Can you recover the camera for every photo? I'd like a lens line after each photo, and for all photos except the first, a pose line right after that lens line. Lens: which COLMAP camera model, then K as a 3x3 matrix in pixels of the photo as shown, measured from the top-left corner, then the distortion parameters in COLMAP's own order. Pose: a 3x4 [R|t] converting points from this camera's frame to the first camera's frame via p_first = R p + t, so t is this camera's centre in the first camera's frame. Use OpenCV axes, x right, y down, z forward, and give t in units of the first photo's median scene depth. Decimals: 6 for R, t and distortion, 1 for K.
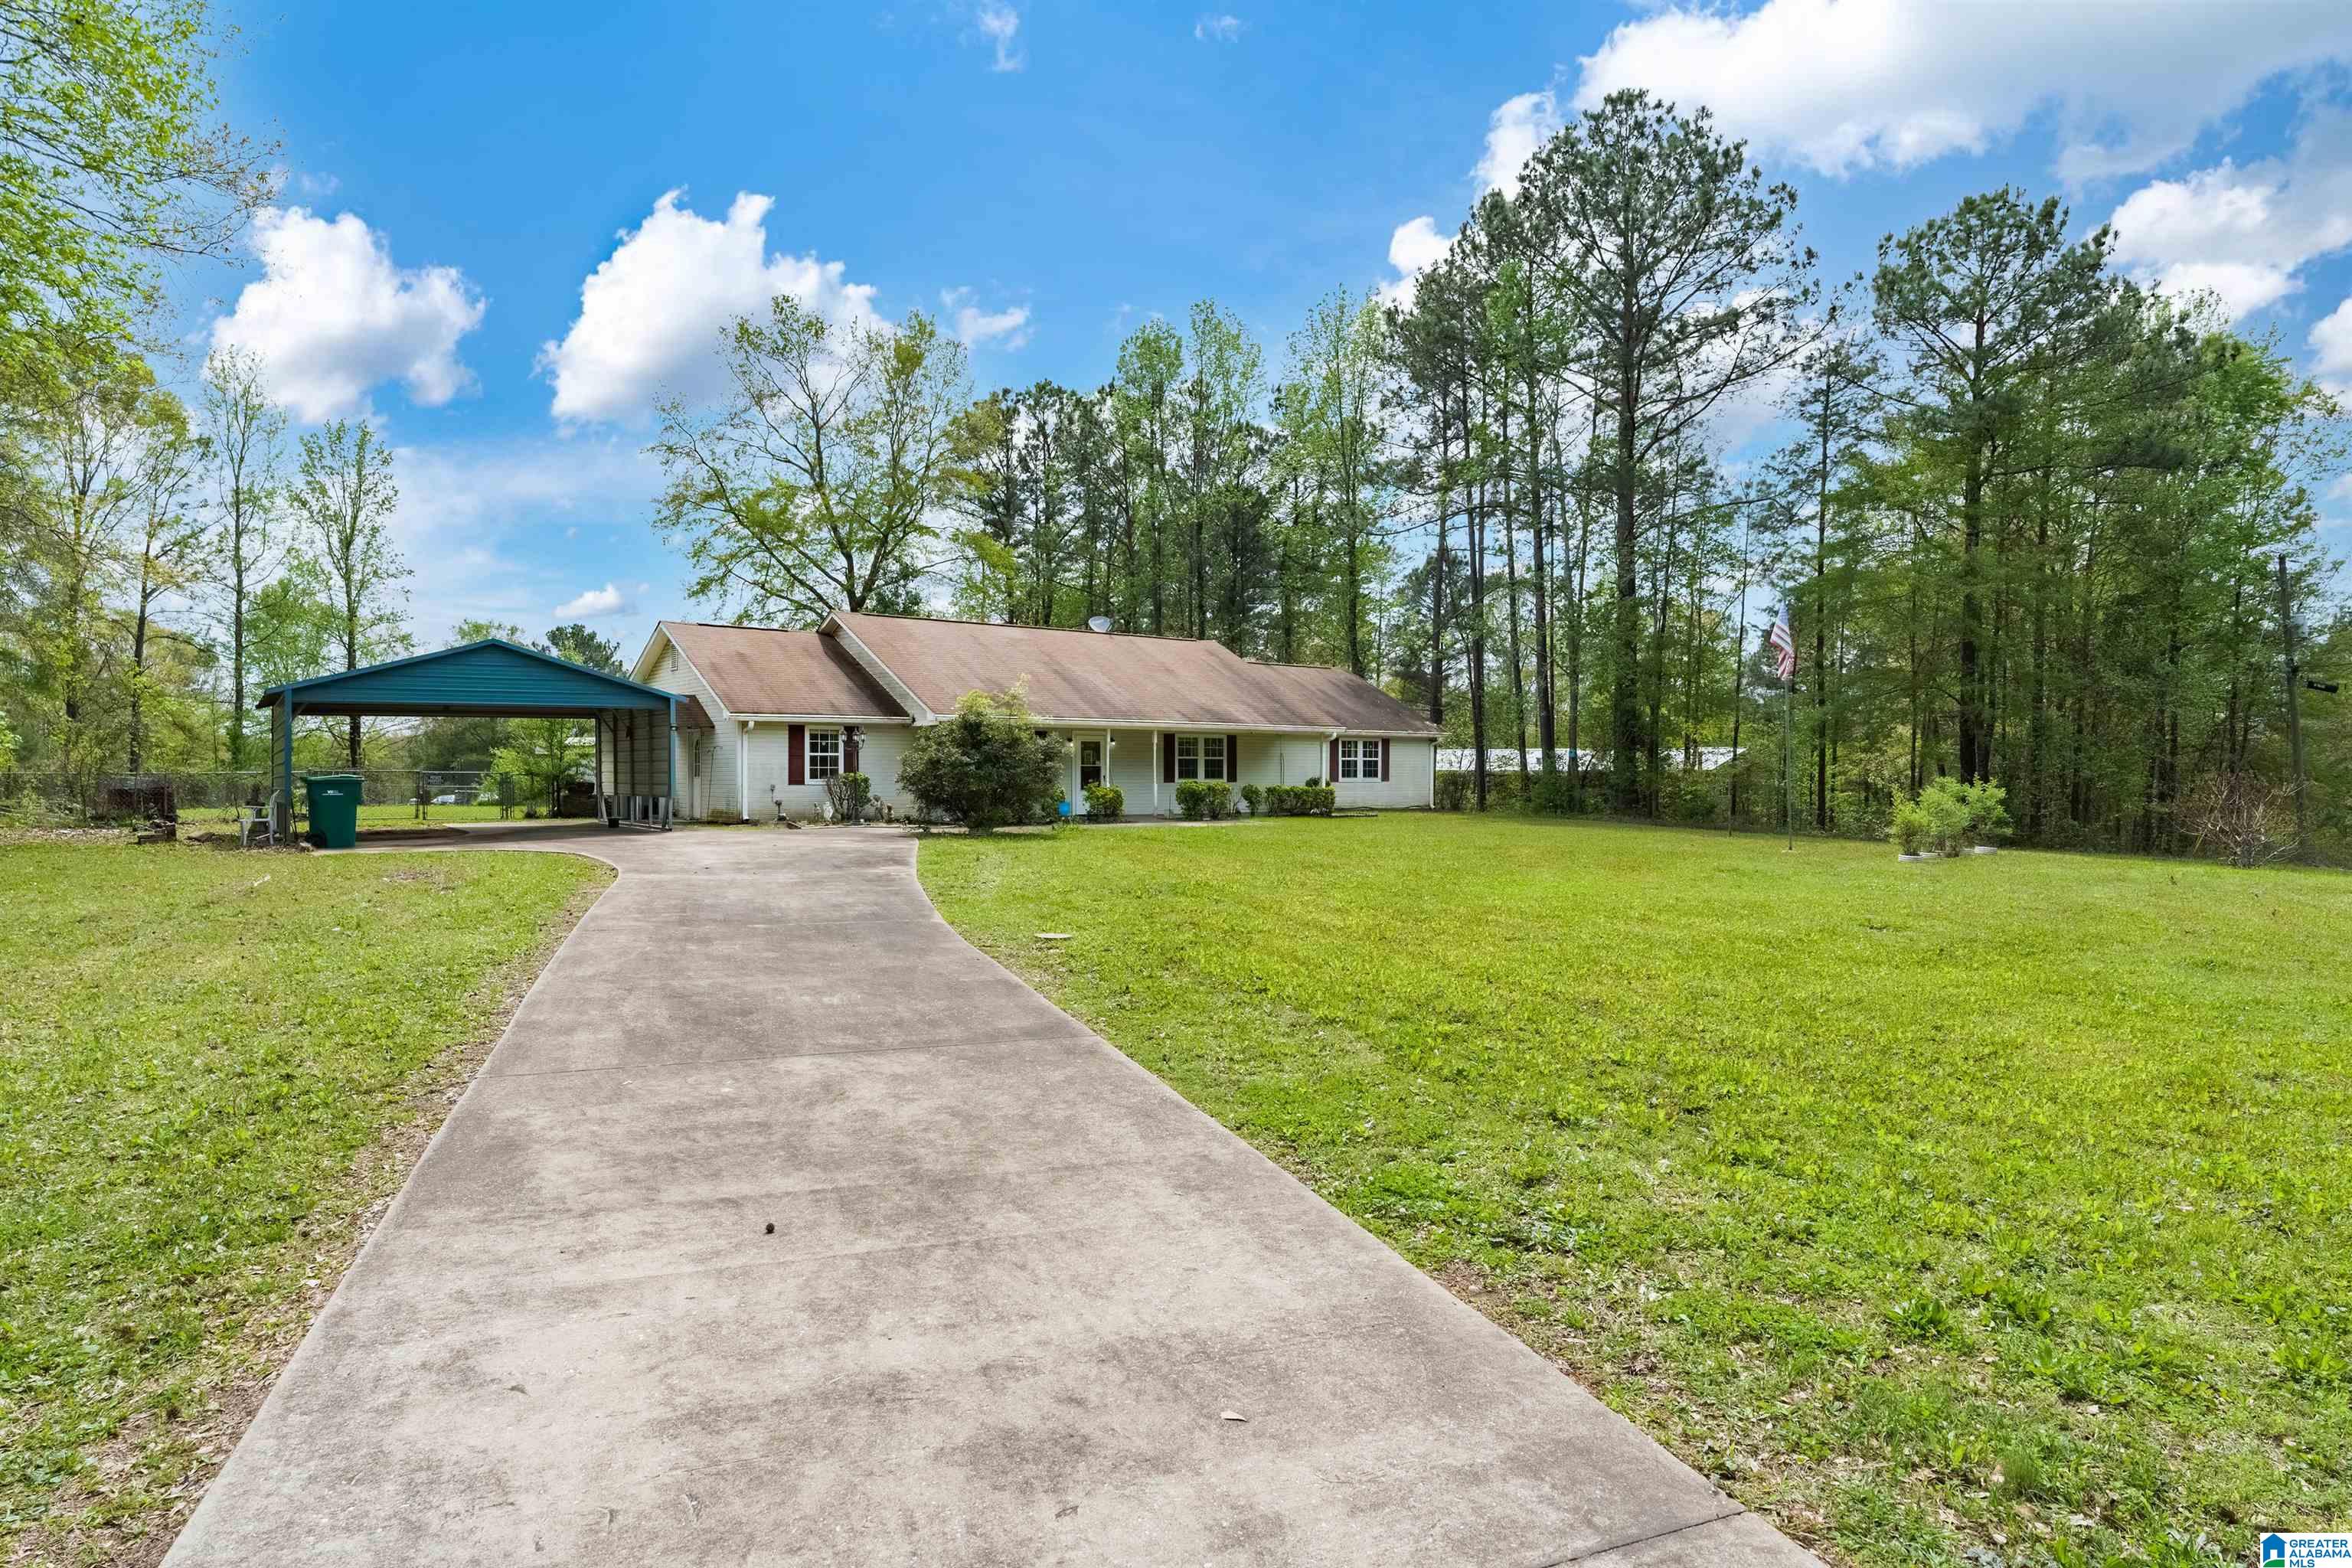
lens RADIAL K [[1322.8, 0, 1170.9], [0, 1322.8, 780.2], [0, 0, 1]] dist [0.000912, 0.000039]
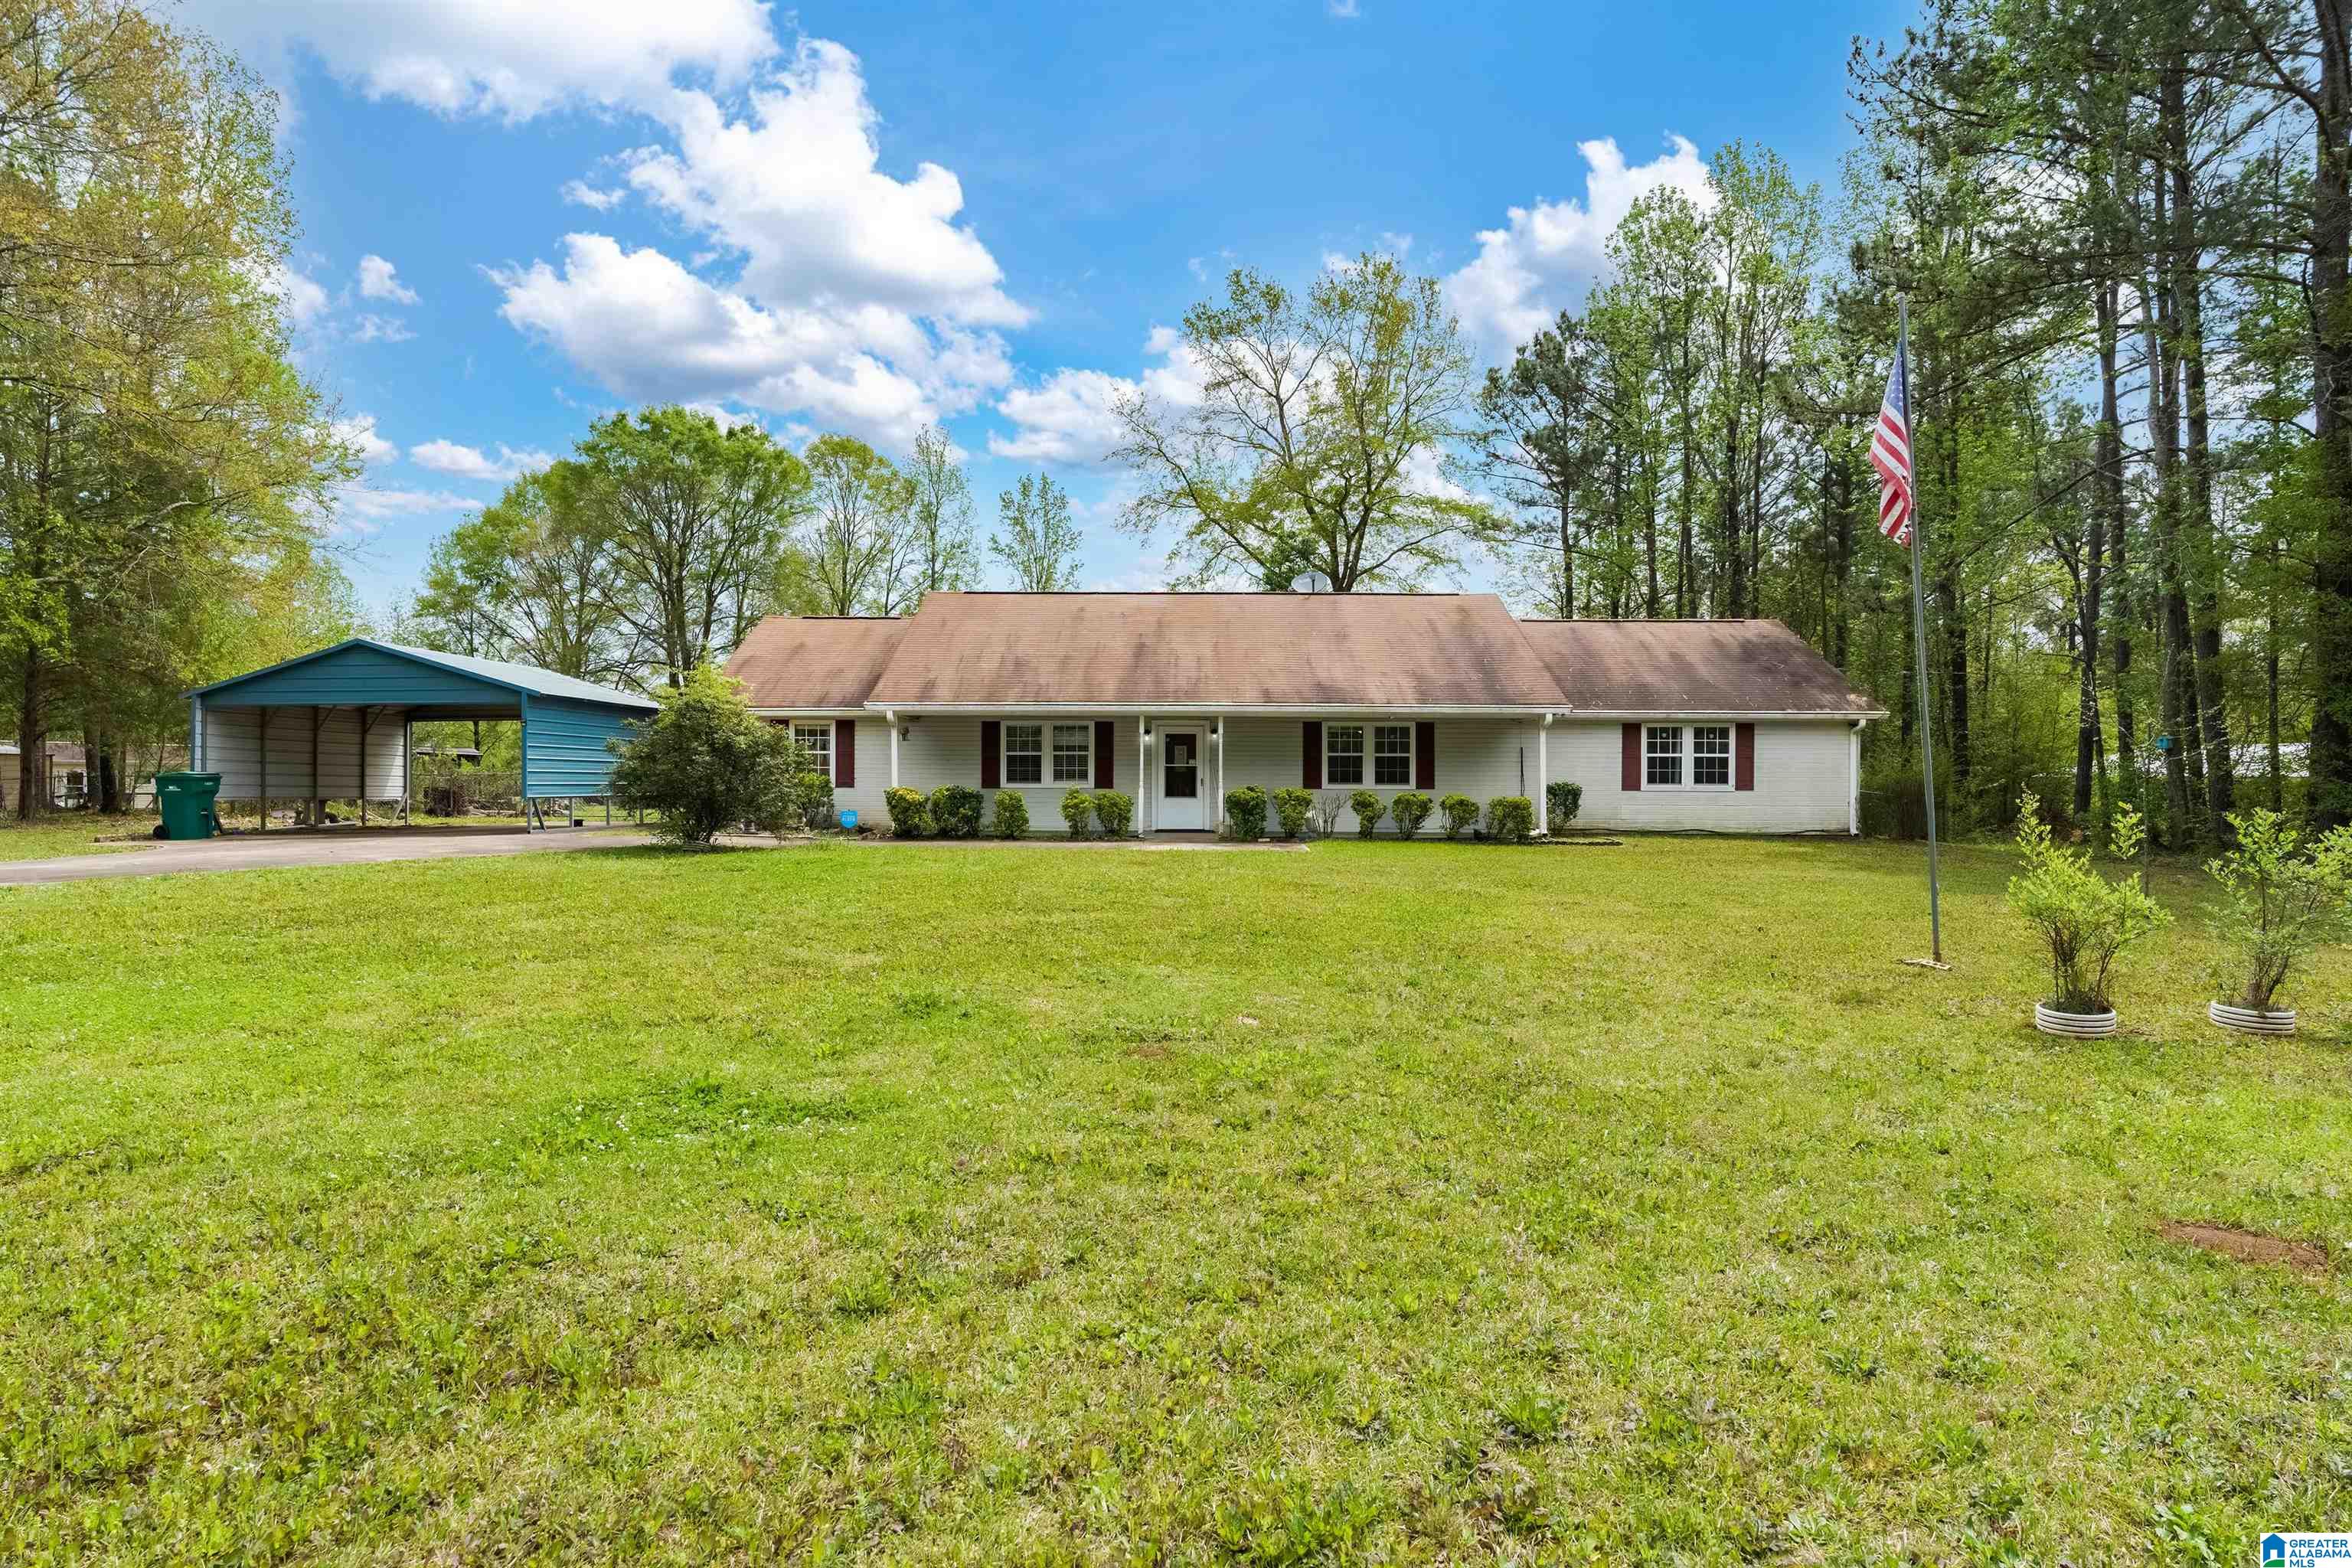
lens RADIAL K [[1322.8, 0, 1177.1], [0, 1322.8, 773.4], [0, 0, 1]] dist [0.000912, 0.000039]
pose [[0.787887, 0.002181, -0.615816, 0.373397], [-0.006354, 0.999969, -0.004588, -0.002742], [0.615787, 0.007528, 0.787877, 0.367573]]
